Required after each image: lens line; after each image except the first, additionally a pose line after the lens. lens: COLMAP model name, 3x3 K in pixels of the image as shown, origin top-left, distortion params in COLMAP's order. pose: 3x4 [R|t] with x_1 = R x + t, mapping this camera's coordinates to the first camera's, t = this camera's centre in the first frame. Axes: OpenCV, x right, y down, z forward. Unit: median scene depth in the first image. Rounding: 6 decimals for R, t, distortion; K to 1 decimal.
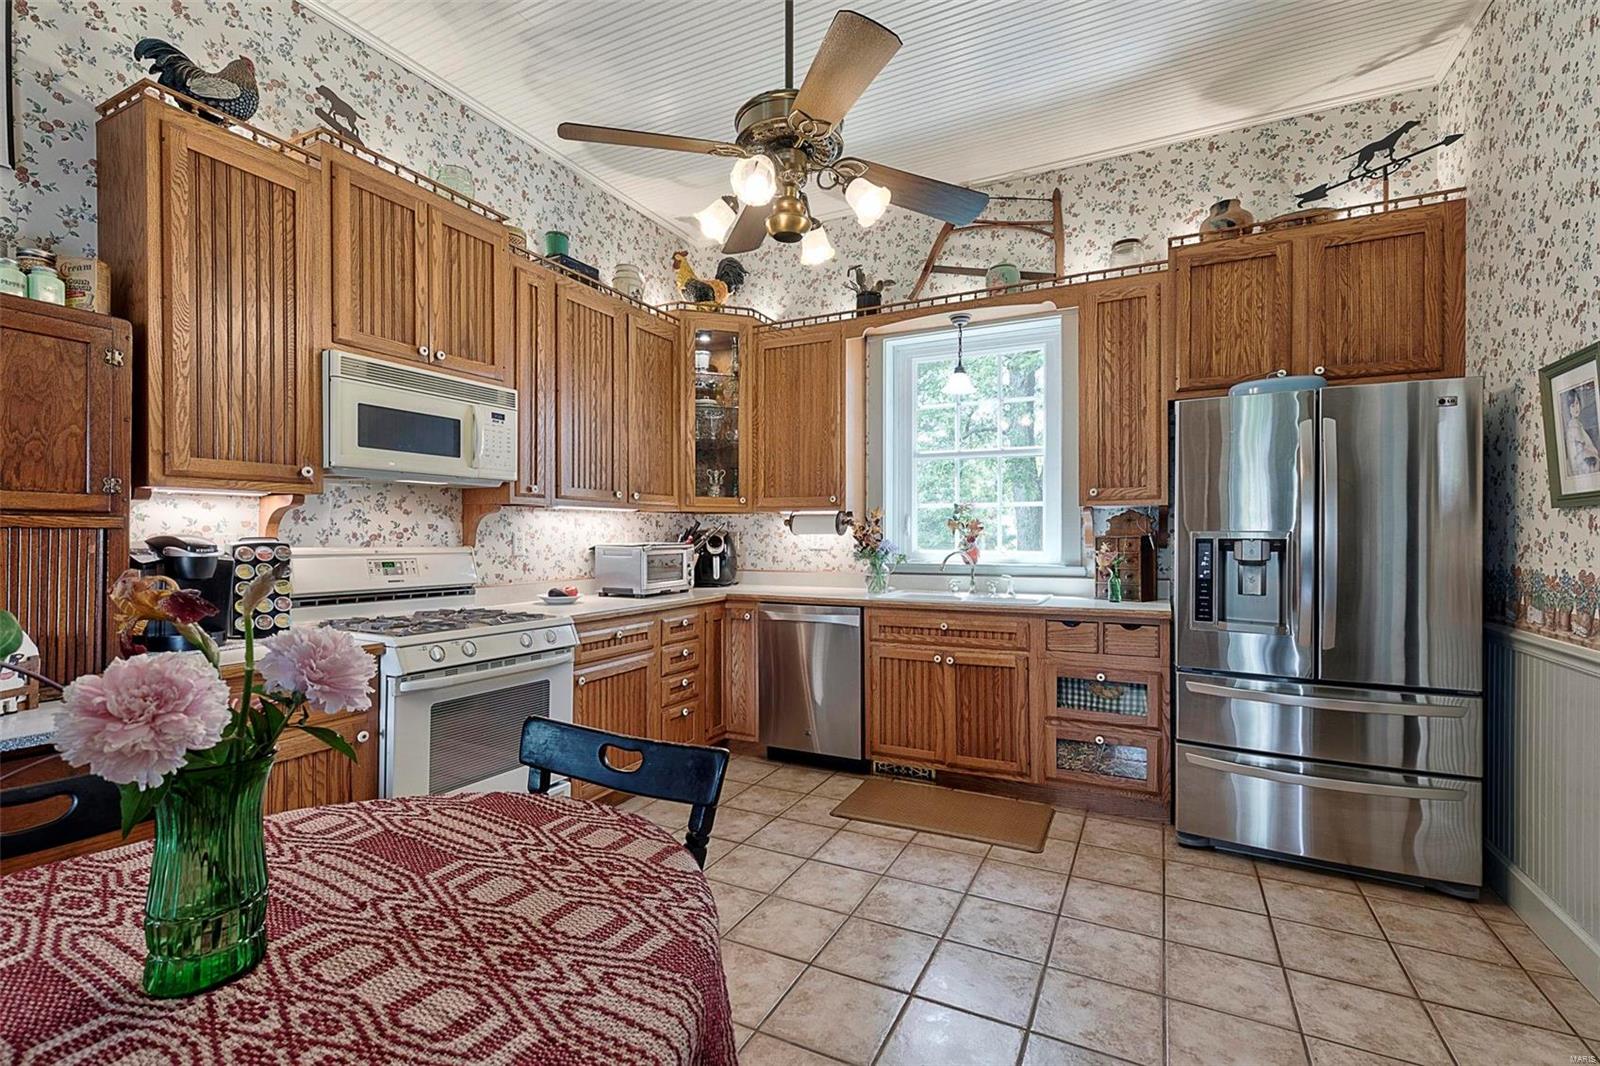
lens RADIAL K [[712.7, 0, 799.9], [0, 712.7, 533.6], [0, 0, 1]] dist [0.006029, -0.001514]
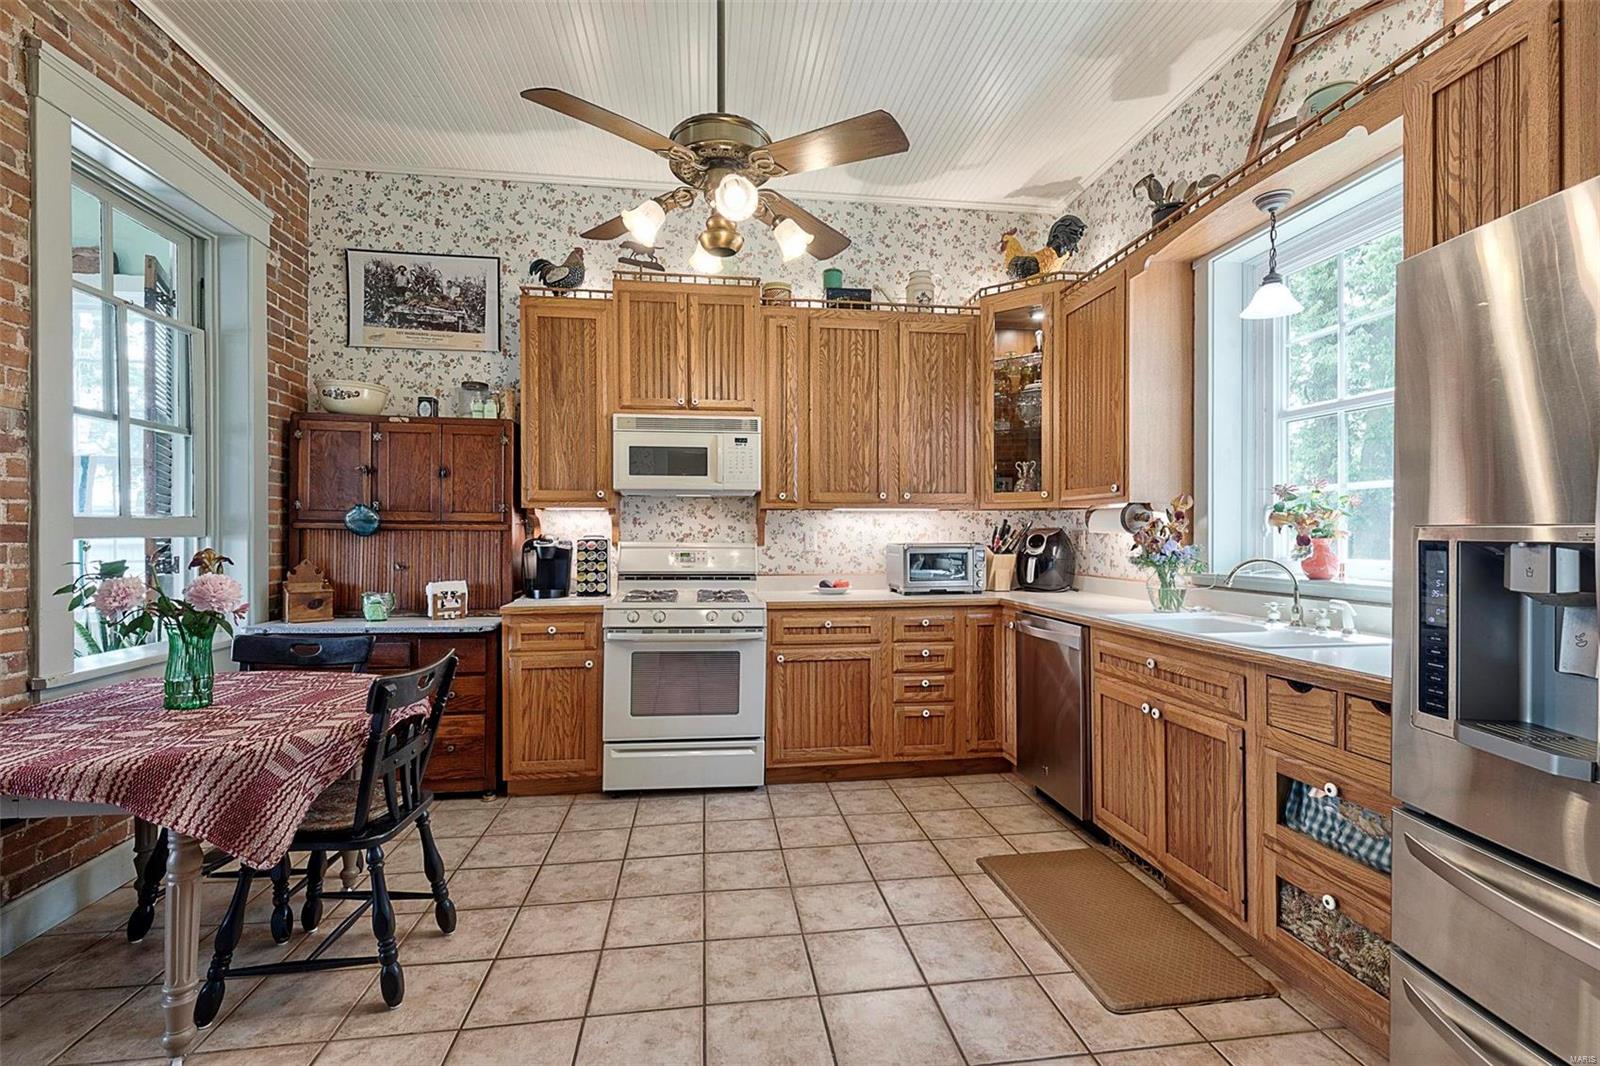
lens RADIAL K [[712.7, 0, 799.1], [0, 712.7, 534.7], [0, 0, 1]] dist [0.006029, -0.001514]
pose [[0.570353, 0.001176, -0.821399, 0.642217], [0.001698, 0.999995, 0.002610, 0.000325], [0.821398, -0.002883, 0.570348, 0.343676]]
